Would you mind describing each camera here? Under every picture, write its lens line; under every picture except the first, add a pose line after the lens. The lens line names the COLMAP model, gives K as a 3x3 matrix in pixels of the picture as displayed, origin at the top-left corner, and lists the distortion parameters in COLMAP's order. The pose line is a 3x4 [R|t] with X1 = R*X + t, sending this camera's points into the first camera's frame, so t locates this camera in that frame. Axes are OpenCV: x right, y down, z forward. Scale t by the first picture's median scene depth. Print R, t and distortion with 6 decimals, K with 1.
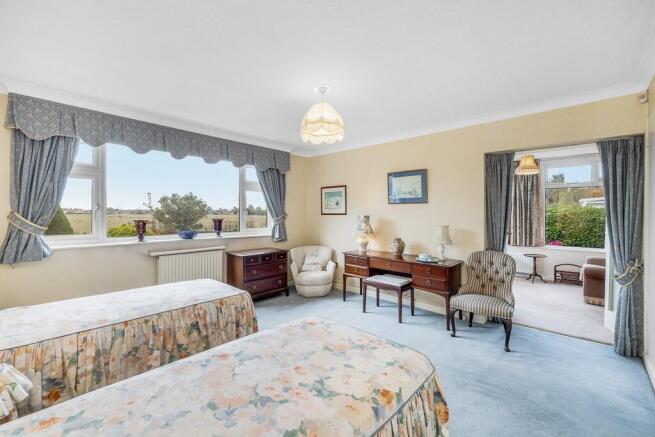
lens RADIAL K [[281.9, 0, 327.2], [0, 281.9, 215.0], [0, 0, 1]] dist [0.000451, 0.000024]
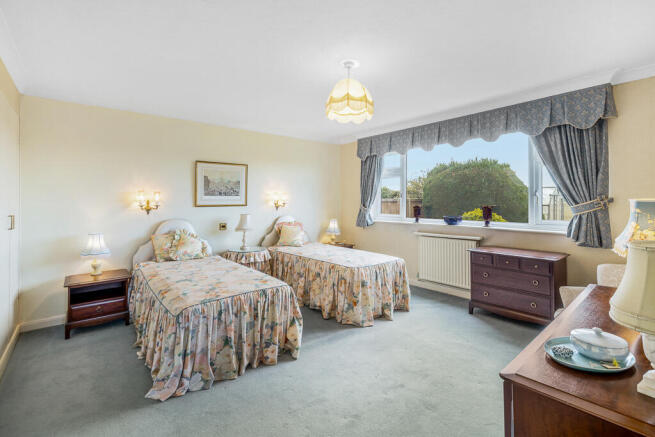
lens RADIAL K [[291.6, 0, 330.5], [0, 291.6, 200.7], [0, 0, 1]] dist [0.000871, -0.000021]
pose [[-0.109094, -0.002510, -0.994028, 0.698946], [0.002014, 0.999994, -0.002746, 0.000644], [0.994029, -0.002302, -0.109088, 0.783712]]
